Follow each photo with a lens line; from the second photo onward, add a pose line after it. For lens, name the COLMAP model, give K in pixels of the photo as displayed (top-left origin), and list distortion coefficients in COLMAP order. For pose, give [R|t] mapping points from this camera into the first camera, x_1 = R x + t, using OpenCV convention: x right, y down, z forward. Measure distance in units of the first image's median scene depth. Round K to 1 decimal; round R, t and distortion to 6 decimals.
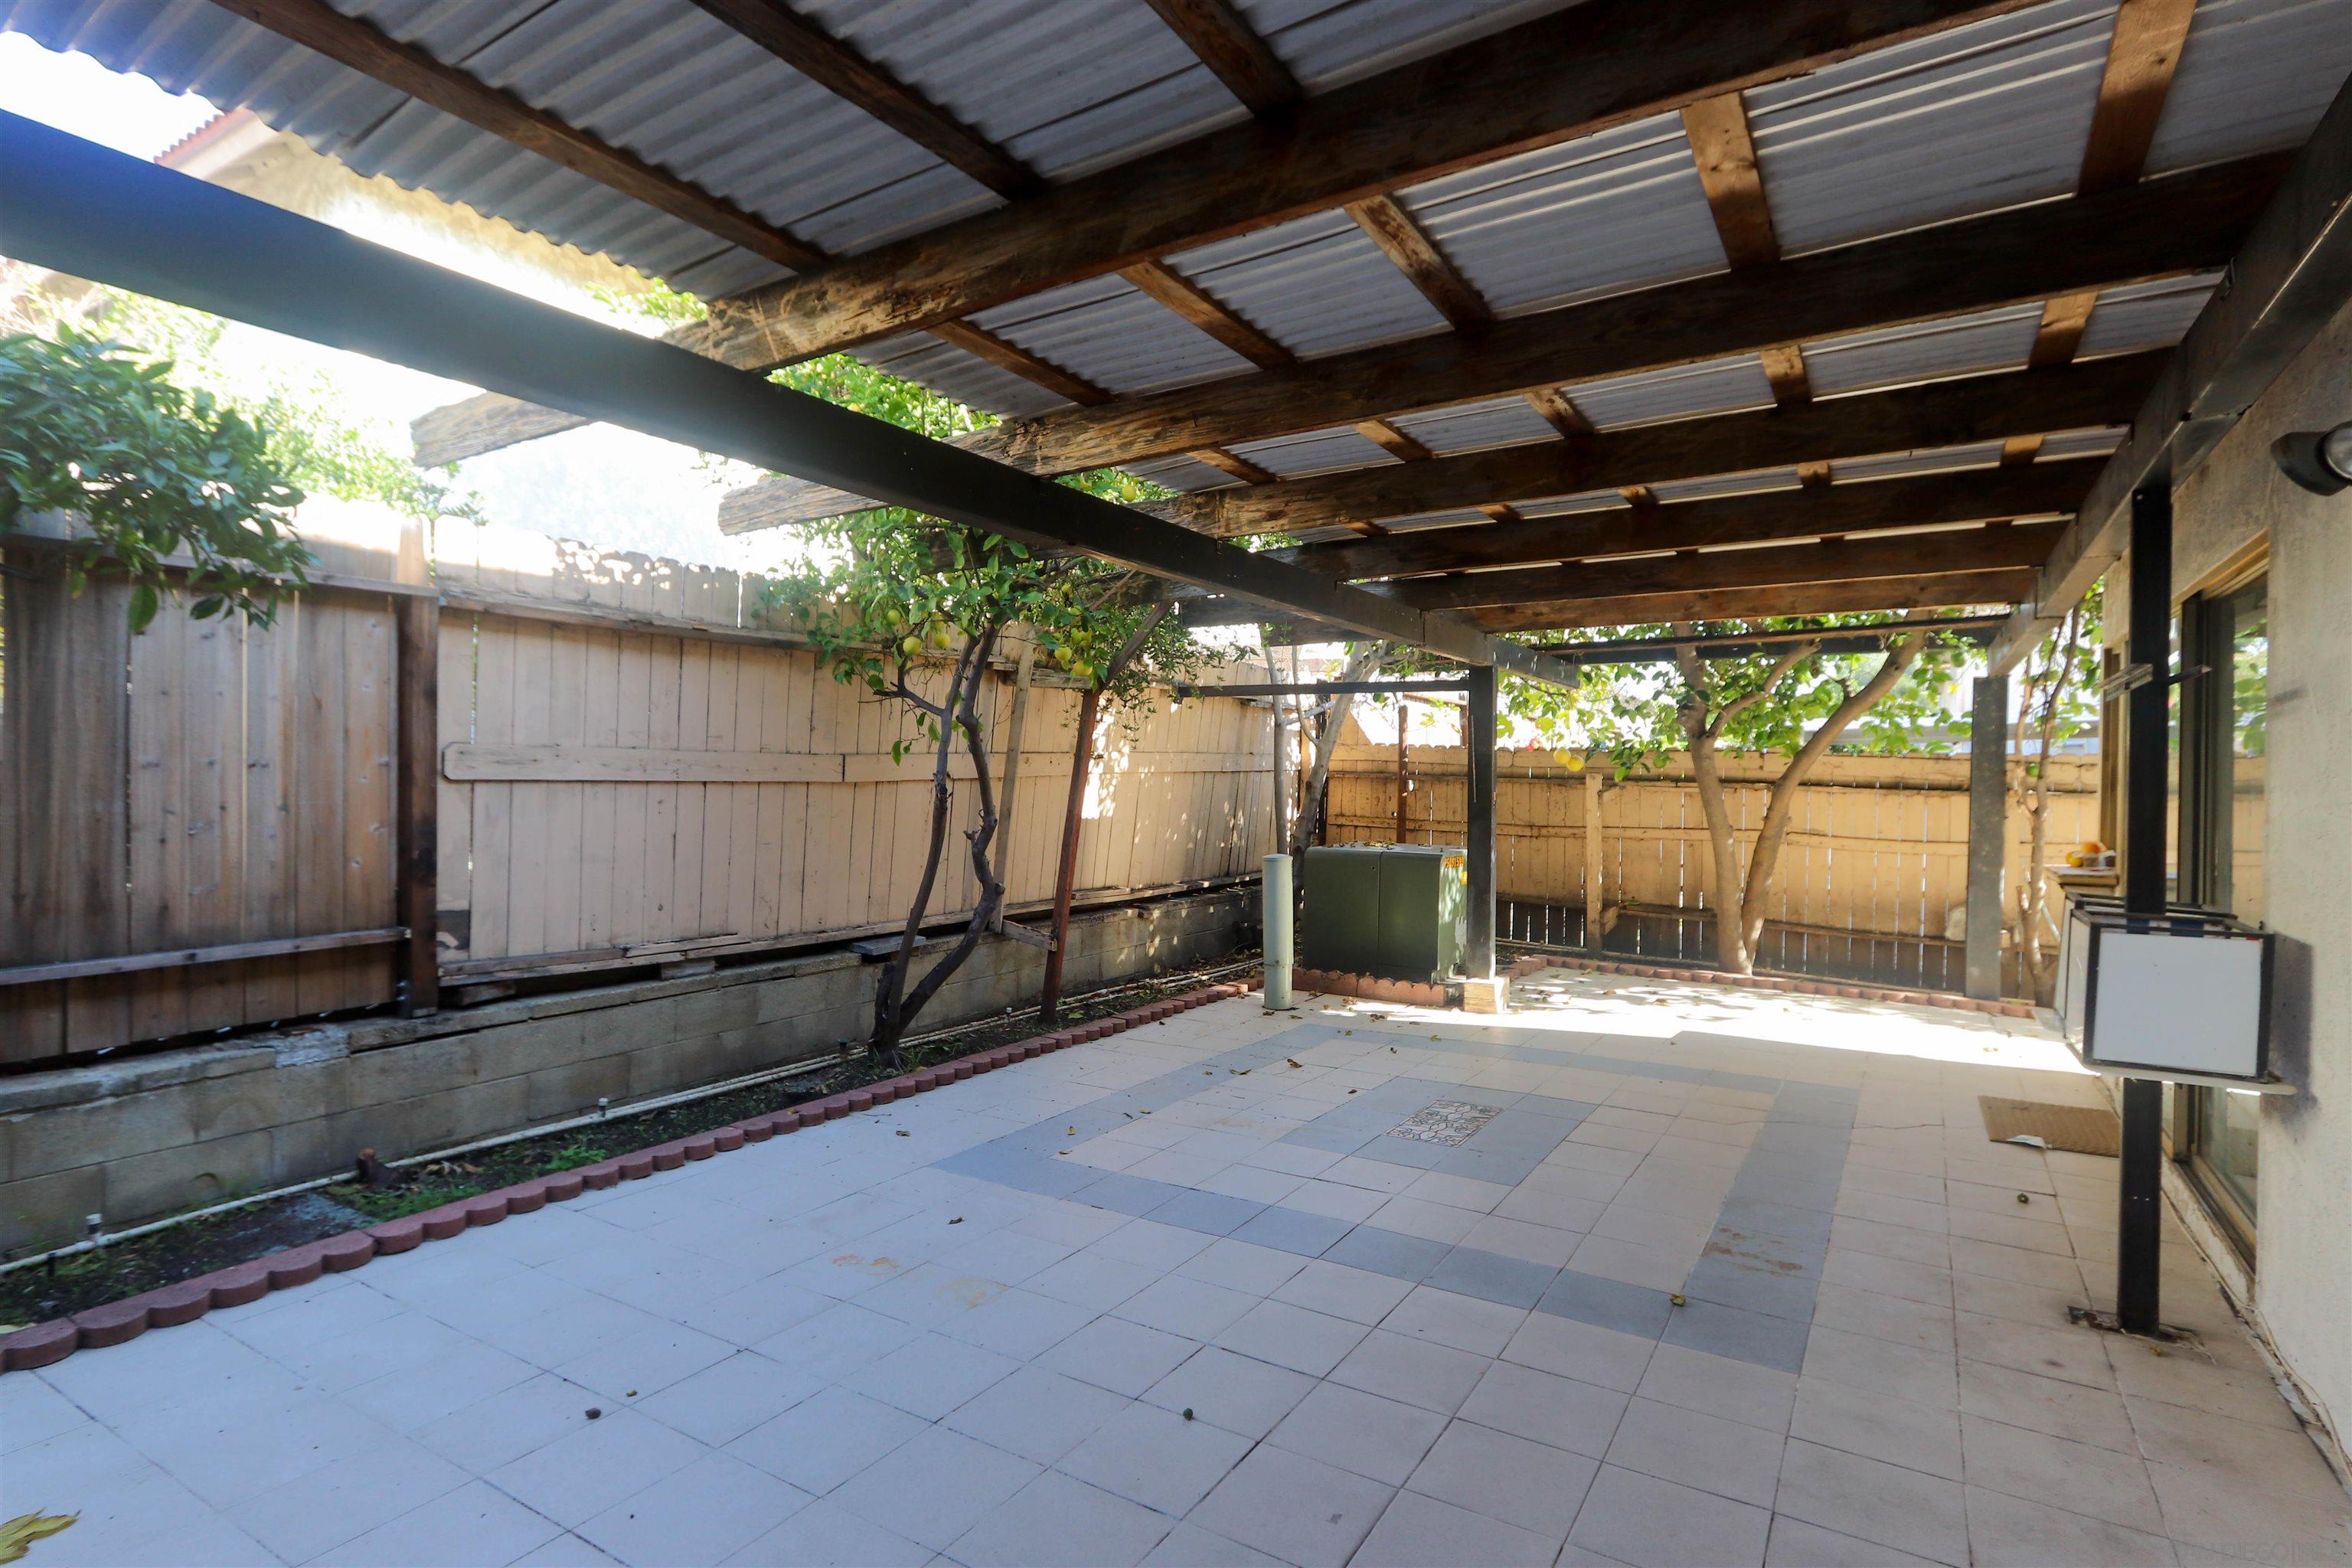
lens RADIAL K [[1011.3, 0, 1176.0], [0, 1011.3, 784.0], [0, 0, 1]] dist [-0.000442, 0.000002]
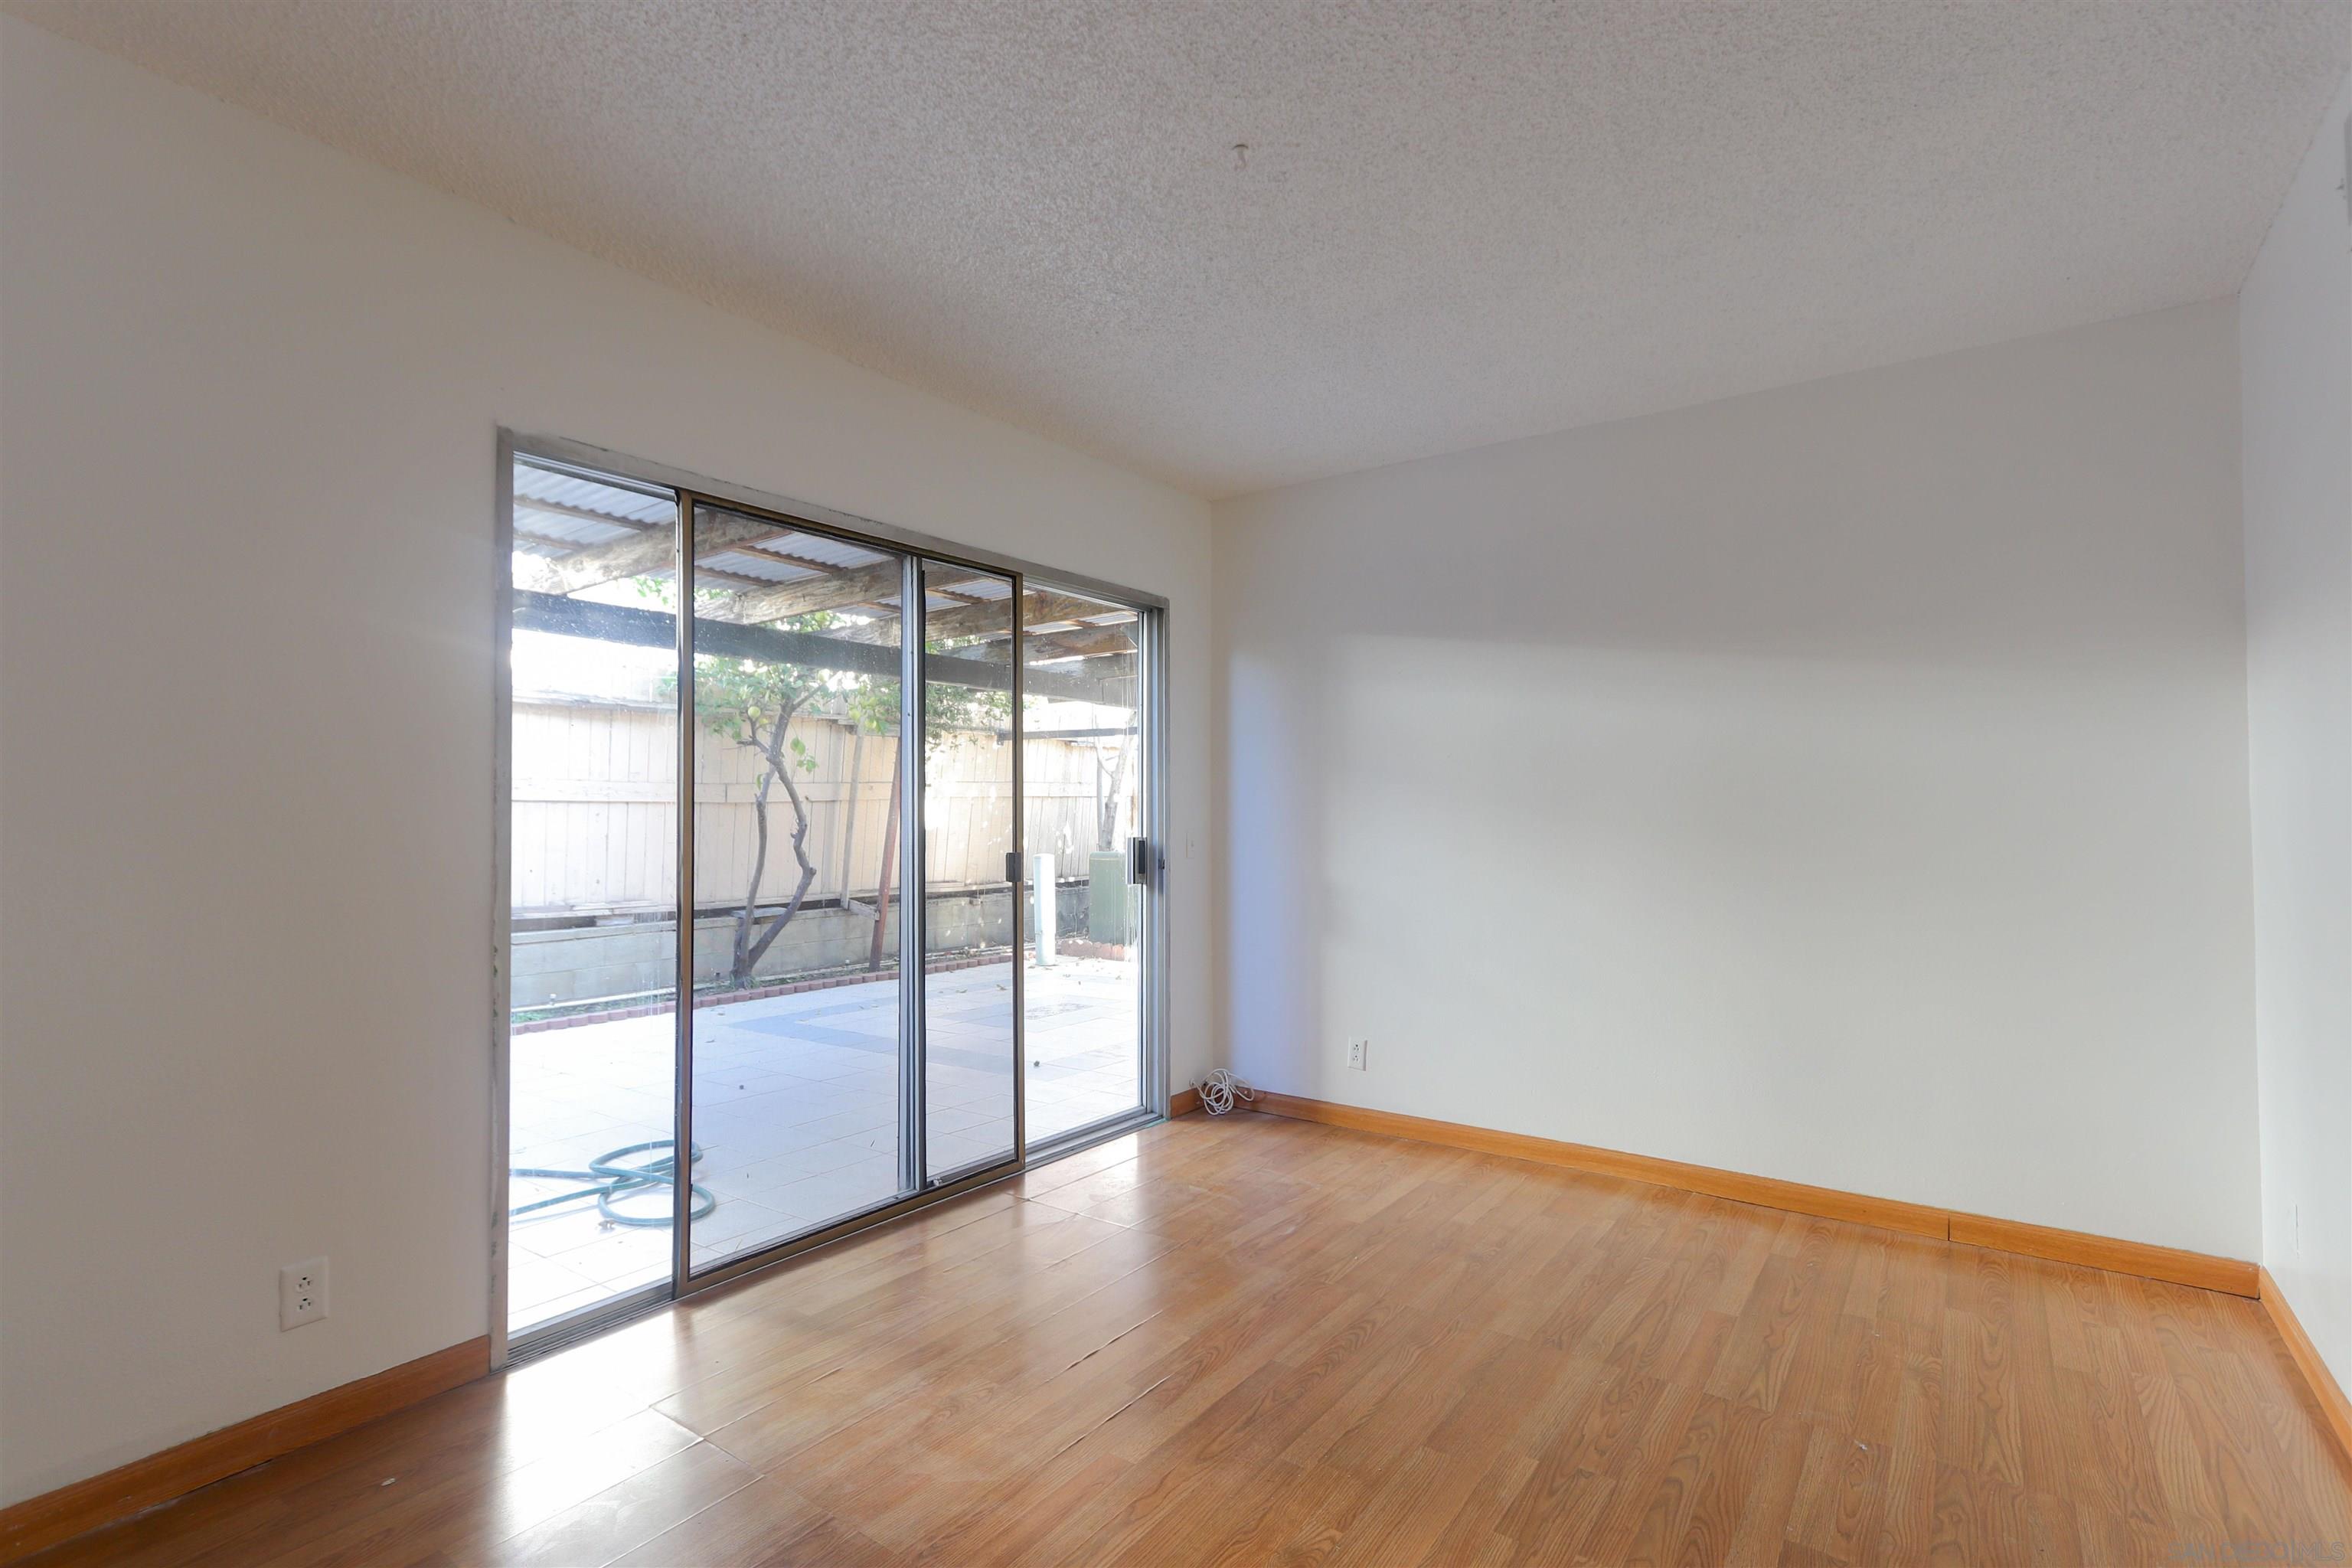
lens RADIAL K [[1097.4, 0, 1192.3], [0, 1097.4, 805.4], [0, 0, 1]] dist [0.017007, 0.000267]
pose [[0.991564, -0.008990, -0.129309, 0.601744], [0.006473, 0.999782, -0.019876, 0.041926], [0.129459, 0.018871, 0.991405, -0.558048]]
